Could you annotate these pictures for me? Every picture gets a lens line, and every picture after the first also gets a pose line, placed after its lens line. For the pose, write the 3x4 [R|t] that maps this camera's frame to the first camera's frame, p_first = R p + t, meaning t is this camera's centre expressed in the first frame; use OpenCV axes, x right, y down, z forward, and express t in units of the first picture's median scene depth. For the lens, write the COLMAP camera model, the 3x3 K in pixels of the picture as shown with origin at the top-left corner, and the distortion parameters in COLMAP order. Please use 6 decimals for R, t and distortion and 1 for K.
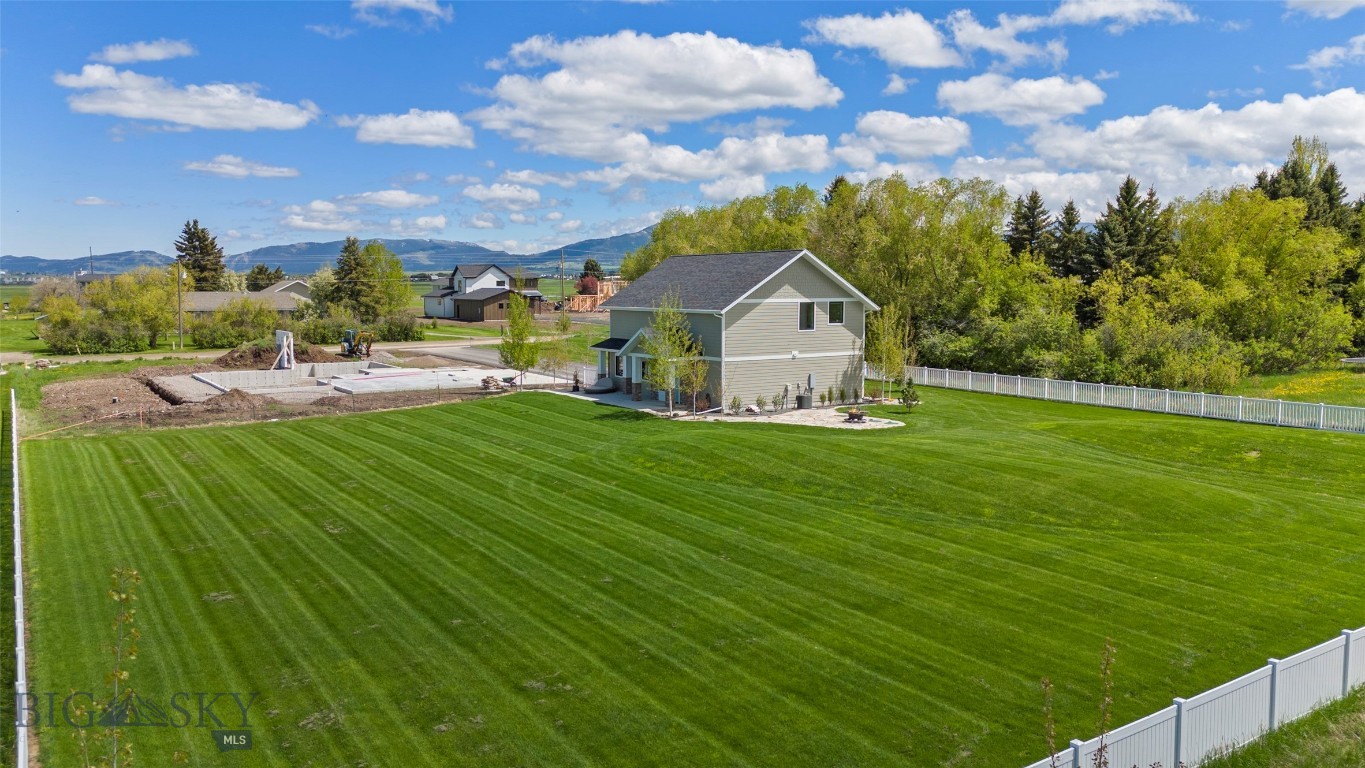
lens RADIAL K [[994.9, 0, 682.5], [0, 994.9, 384.0], [0, 0, 1]] dist [0.051983, -0.043550]
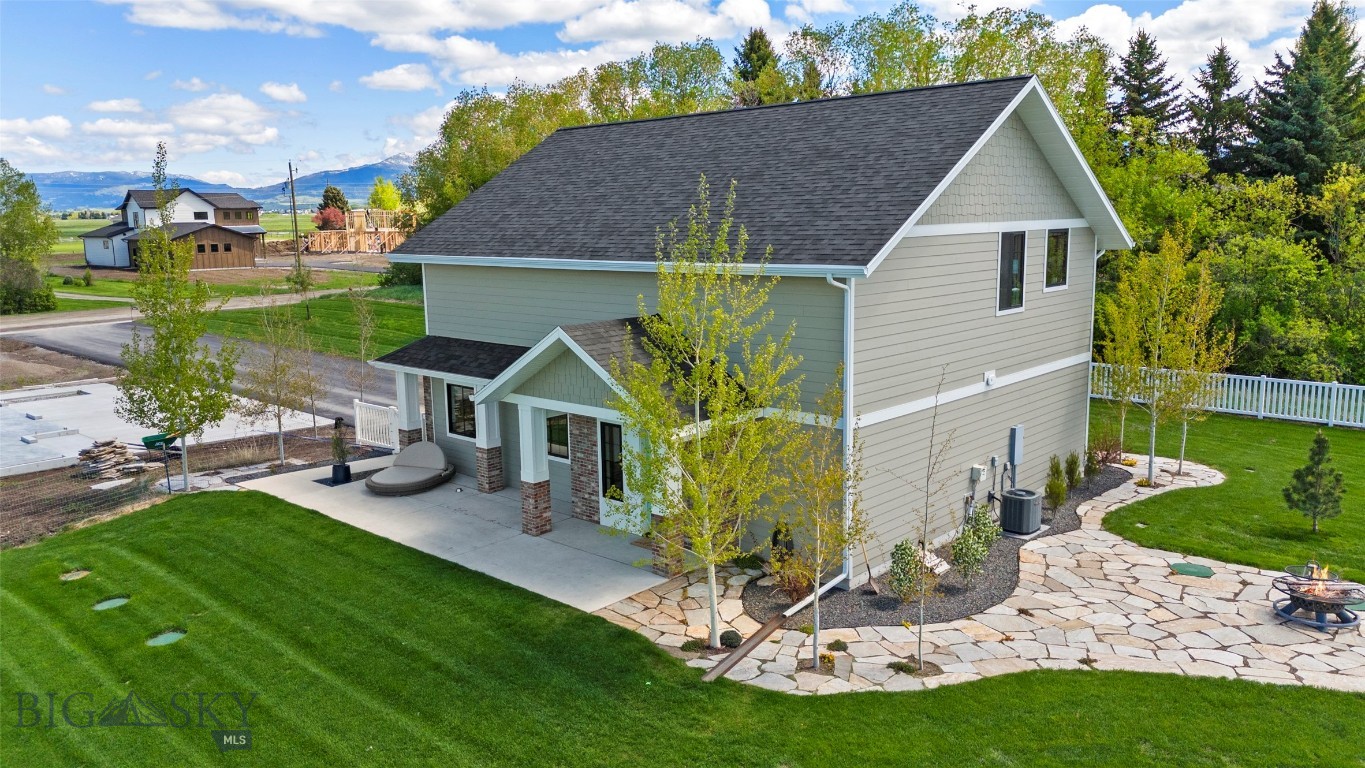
lens RADIAL K [[994.9, 0, 682.5], [0, 994.9, 384.0], [0, 0, 1]] dist [0.051983, -0.043550]
pose [[0.970525, -0.056340, 0.234324, -0.075767], [0.040670, 0.996634, 0.071182, -0.056900], [-0.237546, -0.059554, 0.969549, 0.663495]]
